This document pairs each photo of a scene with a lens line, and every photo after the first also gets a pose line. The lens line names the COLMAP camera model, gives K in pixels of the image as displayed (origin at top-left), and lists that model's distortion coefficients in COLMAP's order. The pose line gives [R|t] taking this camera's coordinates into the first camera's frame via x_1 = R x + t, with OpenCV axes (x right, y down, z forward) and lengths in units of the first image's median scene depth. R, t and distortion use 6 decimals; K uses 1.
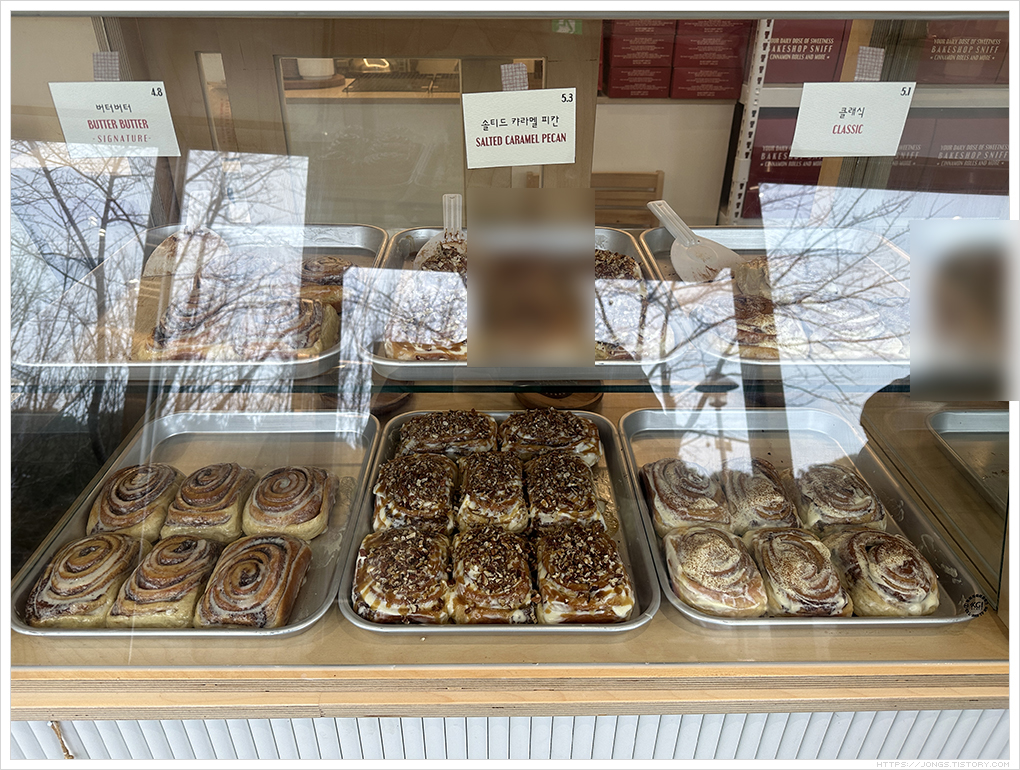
lens RADIAL K [[691.3, 0, 510.0], [0, 691.3, 385.0], [0, 0, 1]] dist [0.035153, -0.046341]
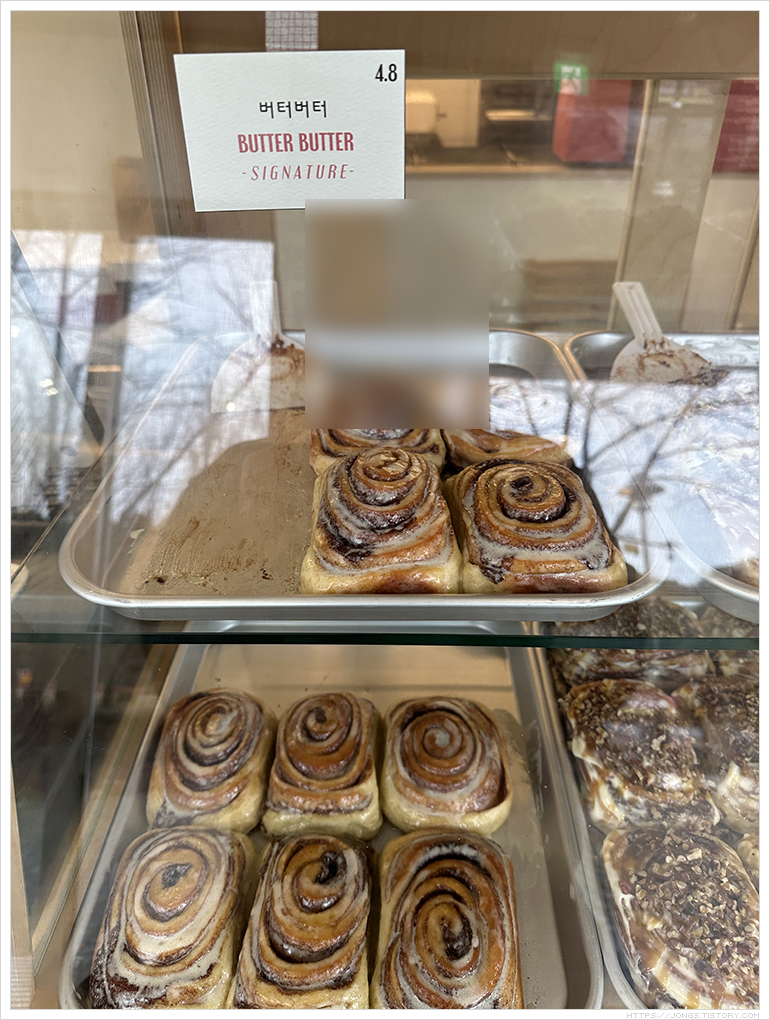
lens RADIAL K [[709.5, 0, 386.0], [0, 709.5, 521.6], [0, 0, 1]] dist [0.080931, -0.109180]
pose [[0.999672, 0.011100, -0.023096, -0.372455], [-0.009818, 0.998444, 0.054892, -0.098084], [0.023669, -0.054647, 0.998225, 0.354538]]
